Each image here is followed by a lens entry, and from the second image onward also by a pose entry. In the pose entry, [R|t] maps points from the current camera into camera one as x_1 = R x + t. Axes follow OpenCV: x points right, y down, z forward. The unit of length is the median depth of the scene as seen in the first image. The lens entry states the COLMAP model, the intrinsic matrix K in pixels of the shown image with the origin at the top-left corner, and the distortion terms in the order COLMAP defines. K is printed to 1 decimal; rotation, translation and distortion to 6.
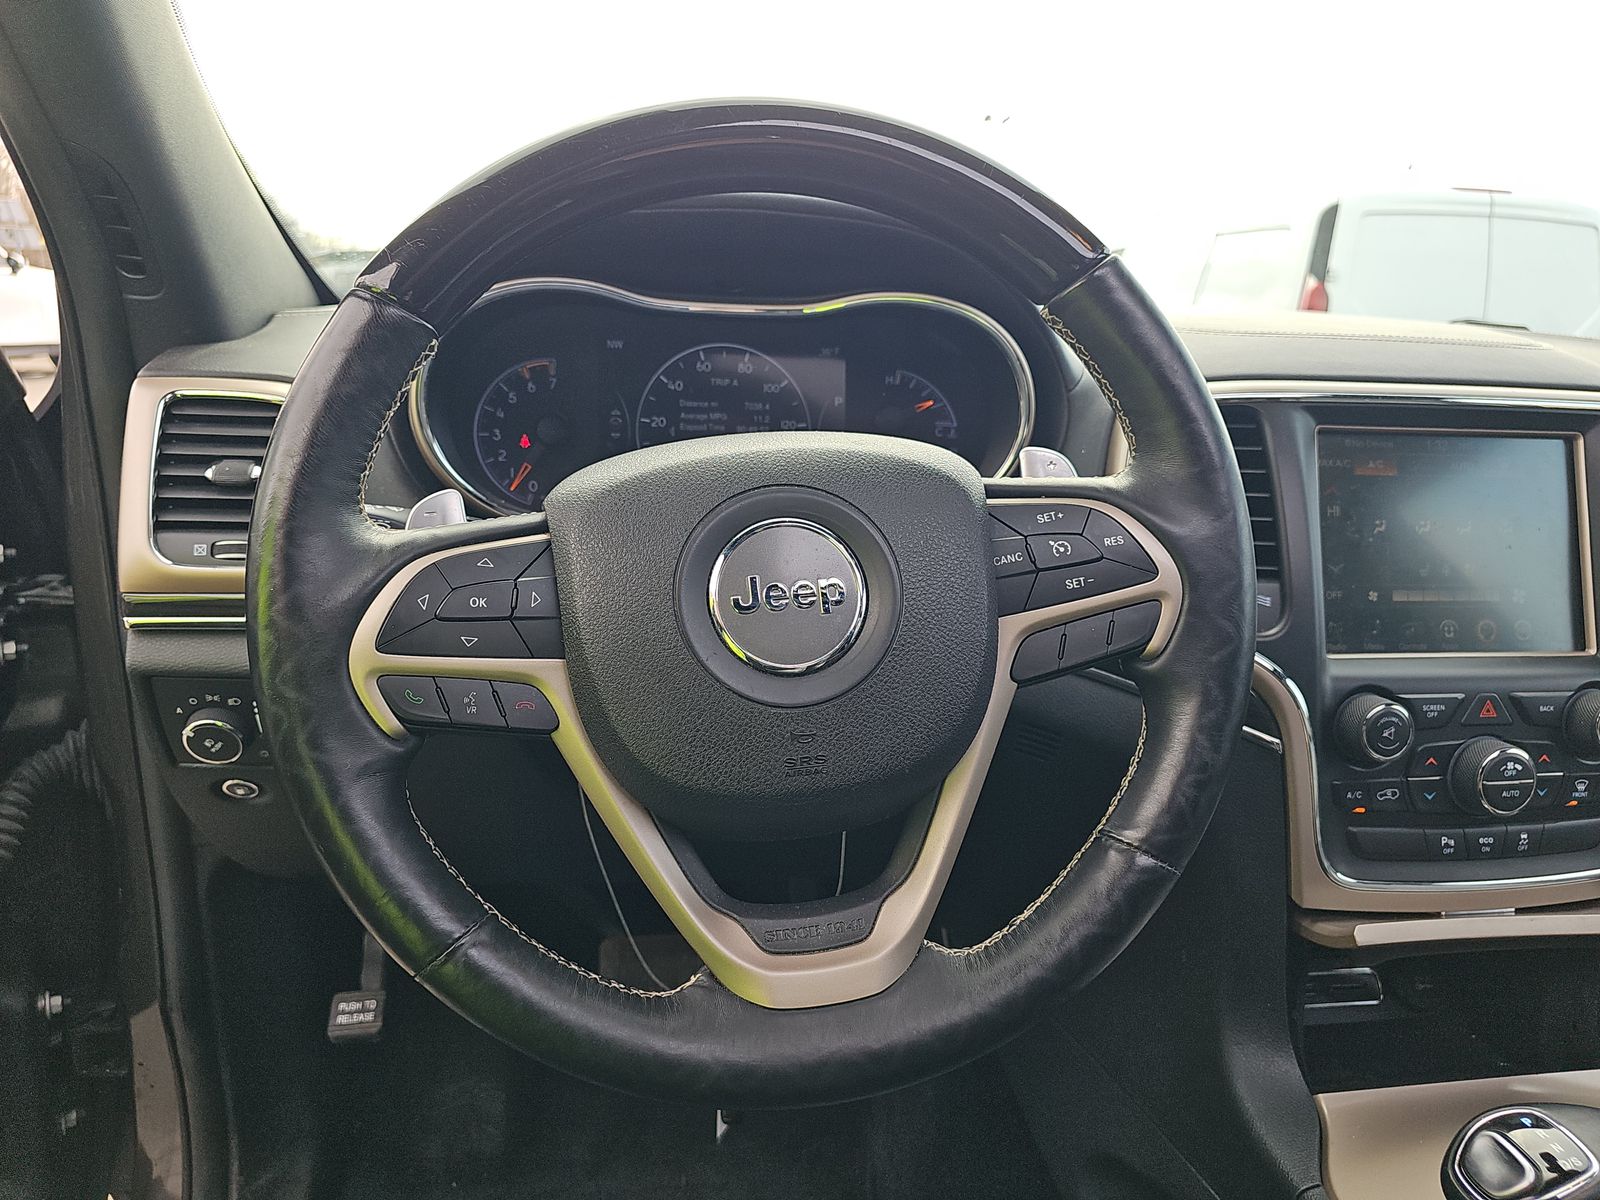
lens RADIAL K [[1077.1, 0, 800.0], [0, 1077.1, 600.0], [0, 0, 1]] dist [0.001607, -0.000398]
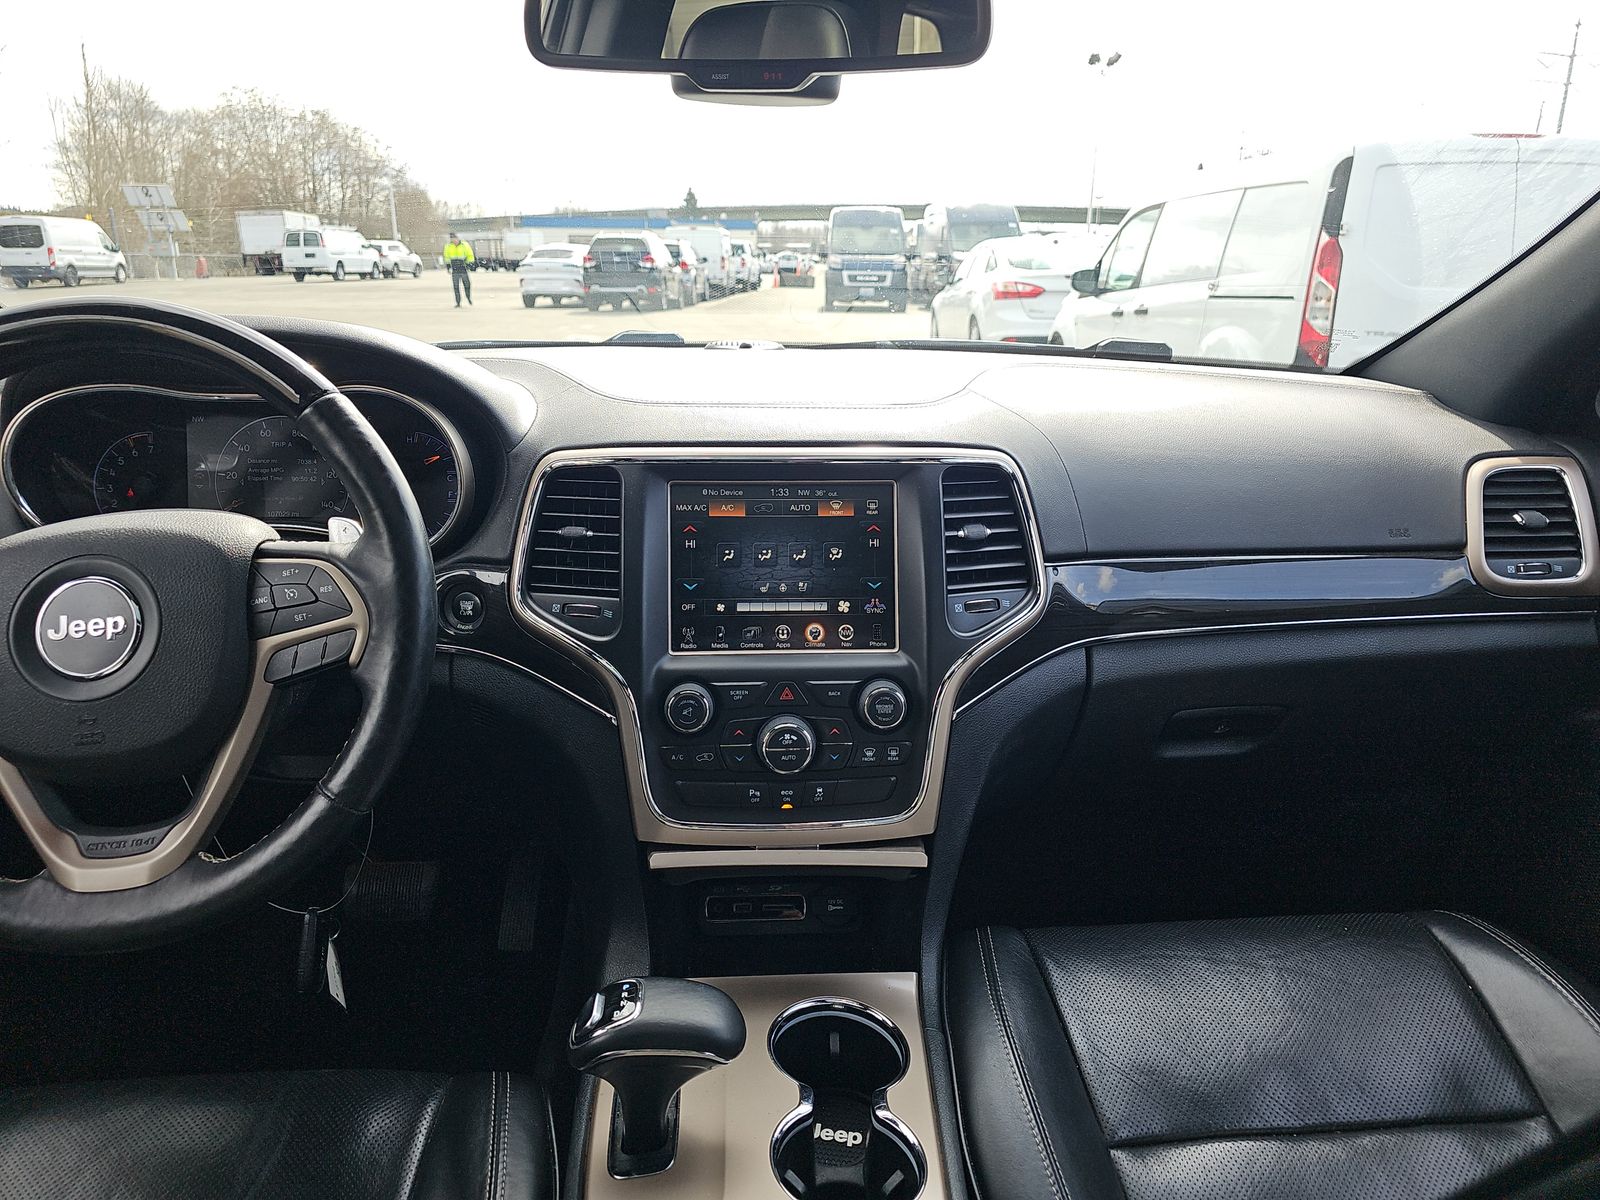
lens RADIAL K [[1064.5, 0, 800.7], [0, 1064.5, 547.2], [0, 0, 1]] dist [0.041358, -0.002118]
pose [[0.995258, -0.003877, -0.097196, 0.734282], [0.003609, 0.999989, -0.002937, -0.071618], [0.097207, 0.002573, 0.995261, -0.292067]]
